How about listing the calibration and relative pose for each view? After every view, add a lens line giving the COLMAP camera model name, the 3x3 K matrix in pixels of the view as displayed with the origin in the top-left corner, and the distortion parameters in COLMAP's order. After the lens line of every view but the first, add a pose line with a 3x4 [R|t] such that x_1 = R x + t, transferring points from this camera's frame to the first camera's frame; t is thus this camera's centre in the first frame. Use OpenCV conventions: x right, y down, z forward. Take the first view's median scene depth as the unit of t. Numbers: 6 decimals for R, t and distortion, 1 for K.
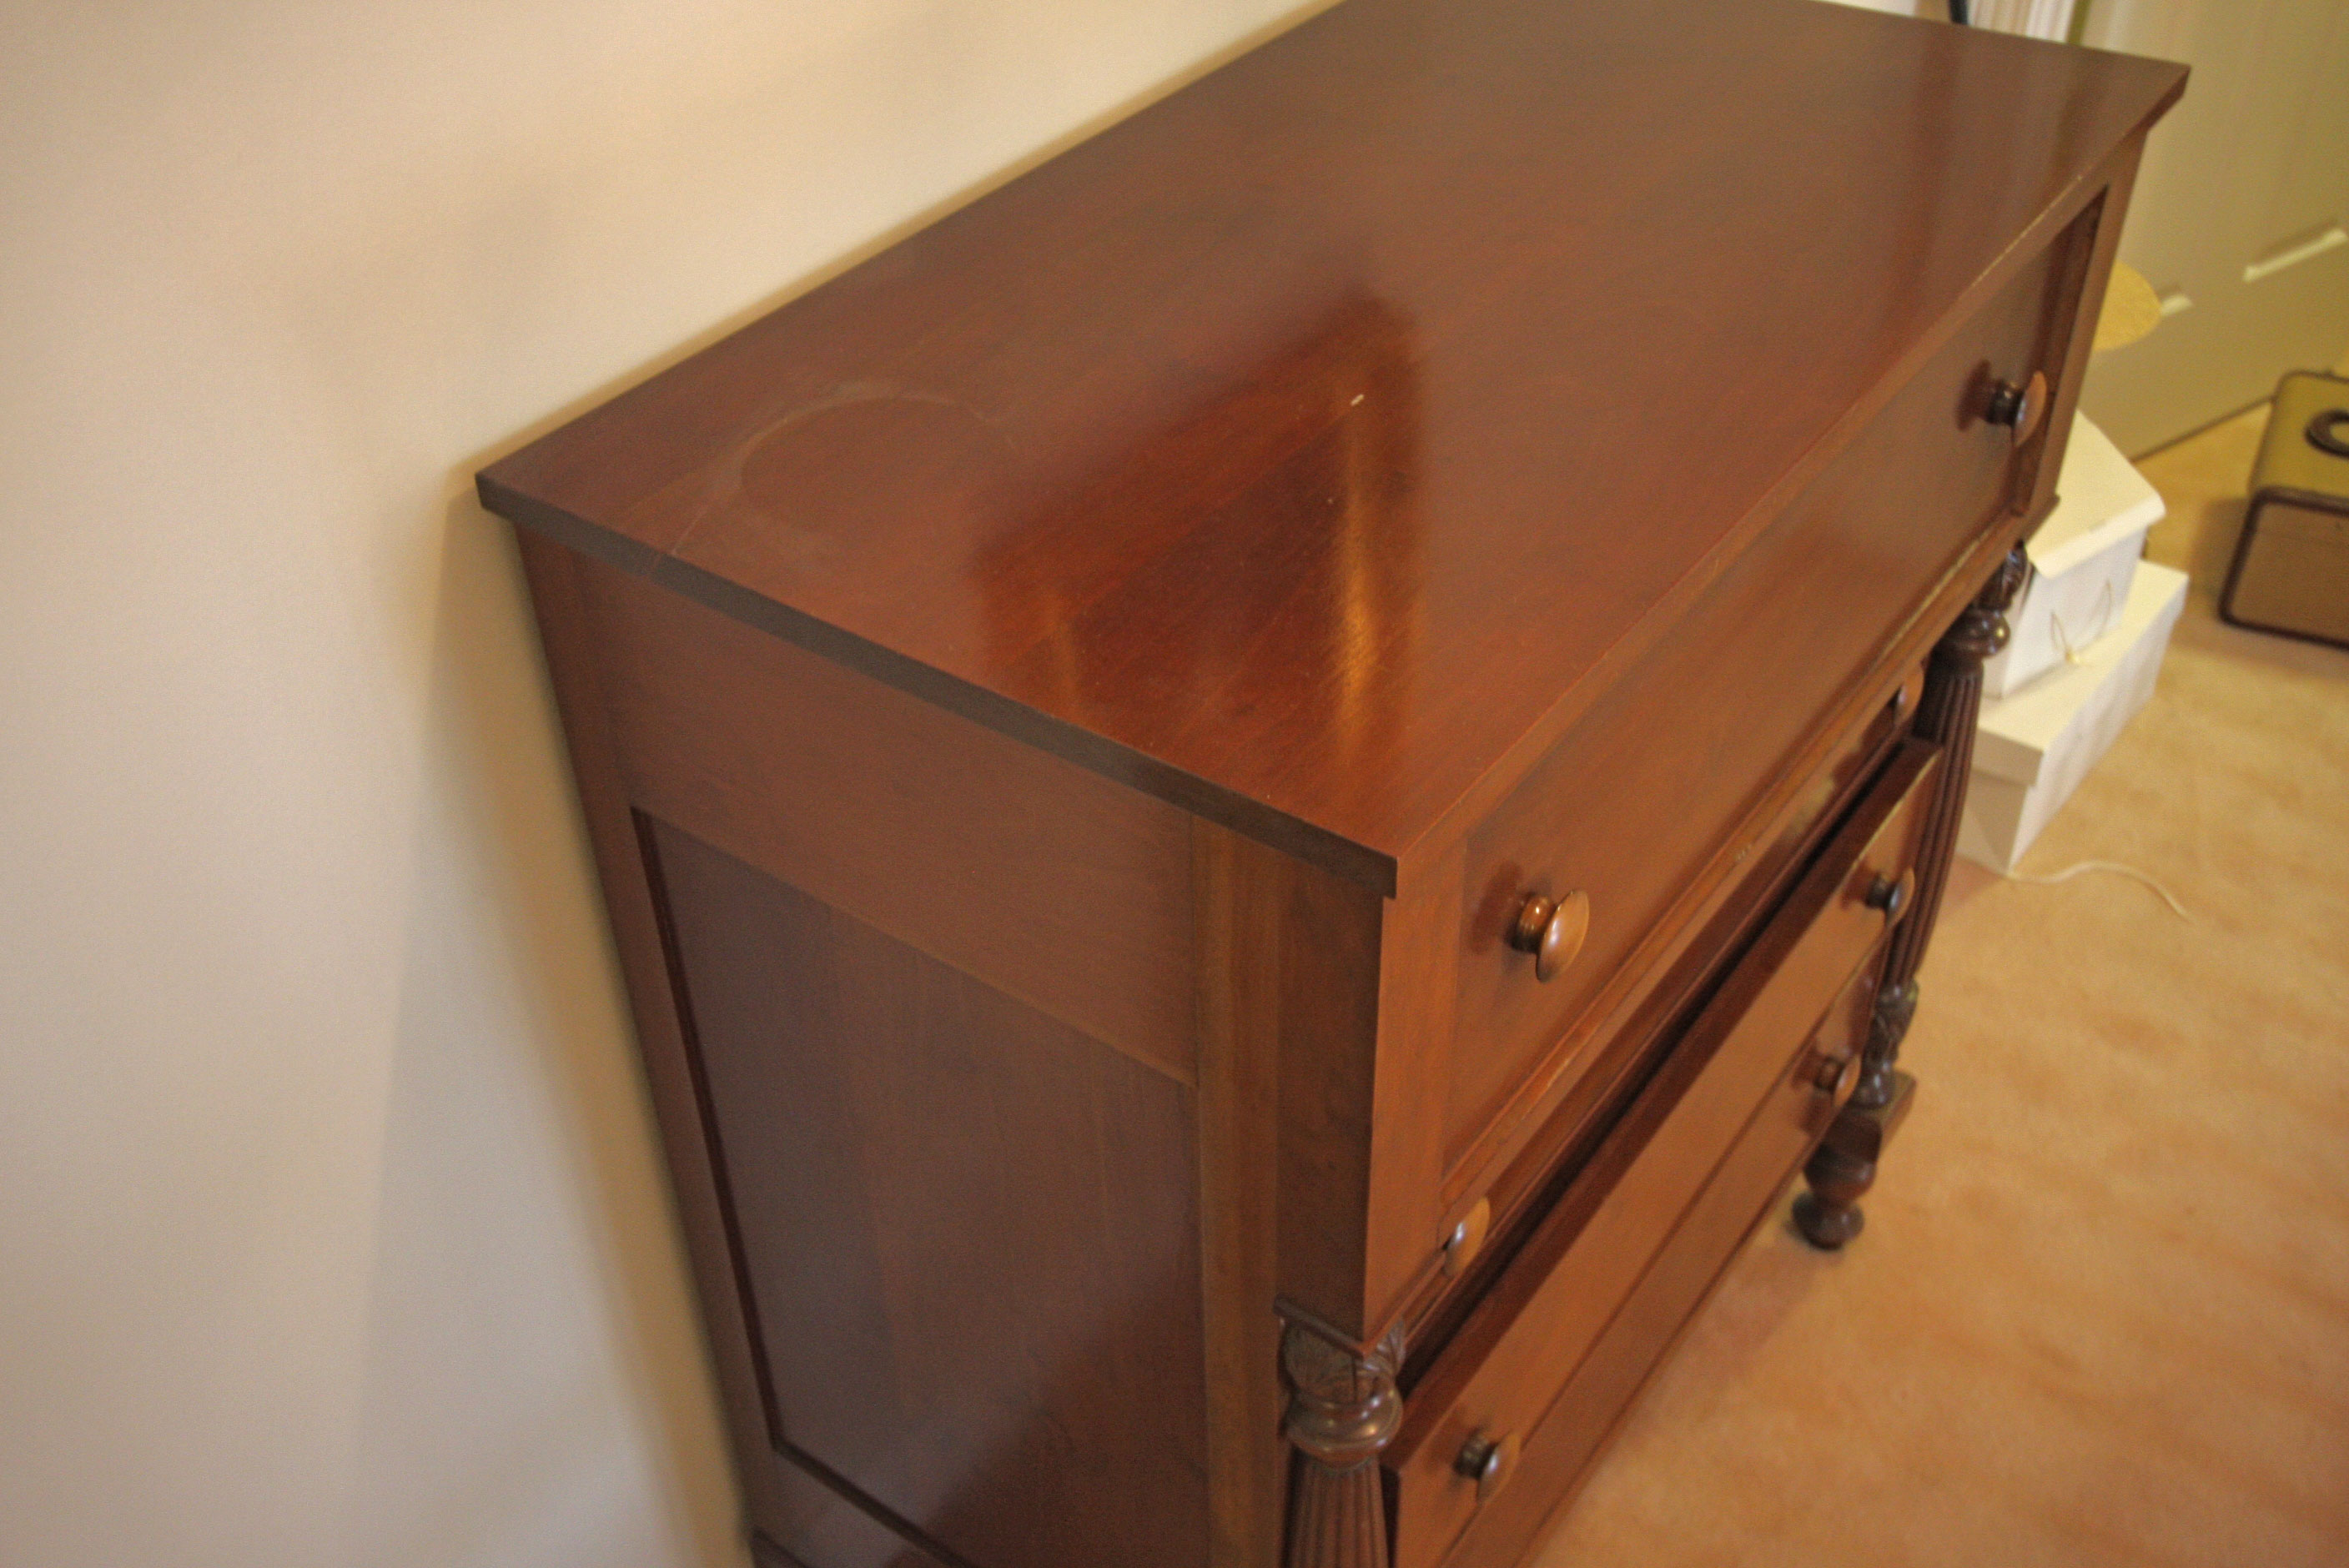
lens RADIAL K [[2232.6, 0, 1175.0], [0, 2232.6, 782.7], [0, 0, 1]] dist [-0.009441, 0.000000]
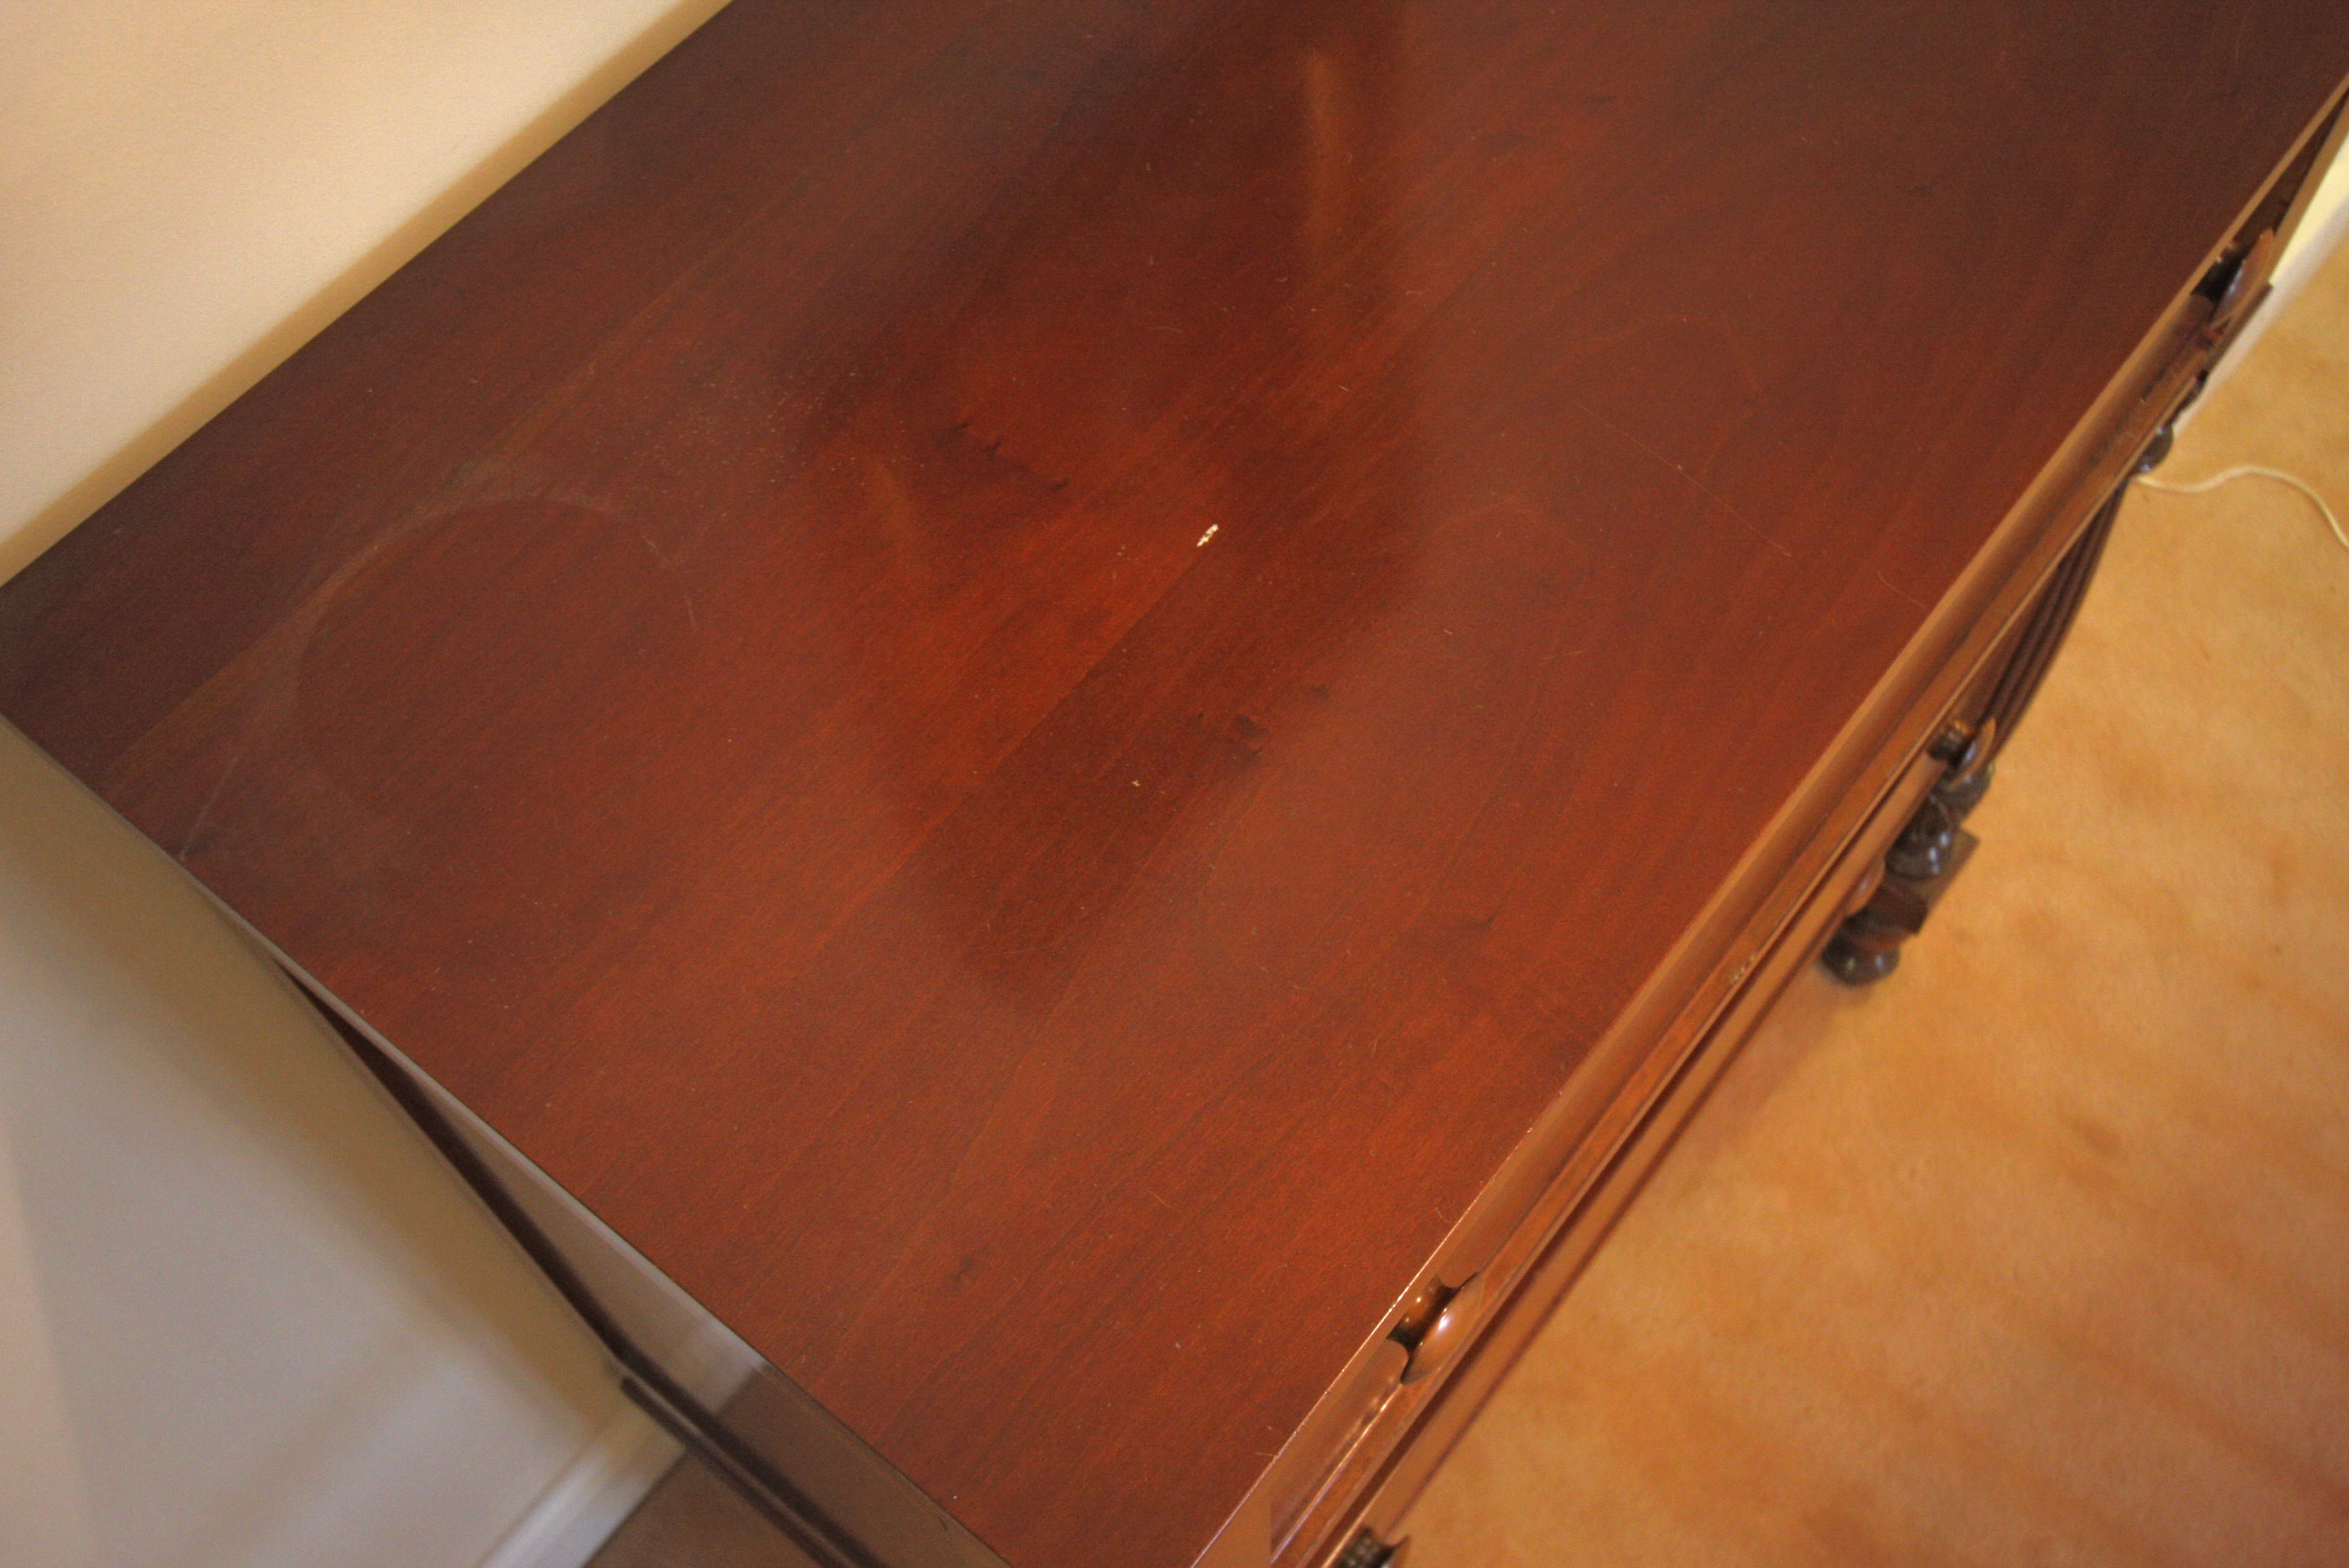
lens RADIAL K [[2232.6, 0, 1175.1], [0, 2232.6, 787.6], [0, 0, 1]] dist [-0.009441, 0.000000]
pose [[0.998654, 0.032394, -0.040509, 0.056921], [-0.014976, 0.927815, 0.372740, -0.197848], [0.049660, -0.371632, 0.927051, 0.195048]]
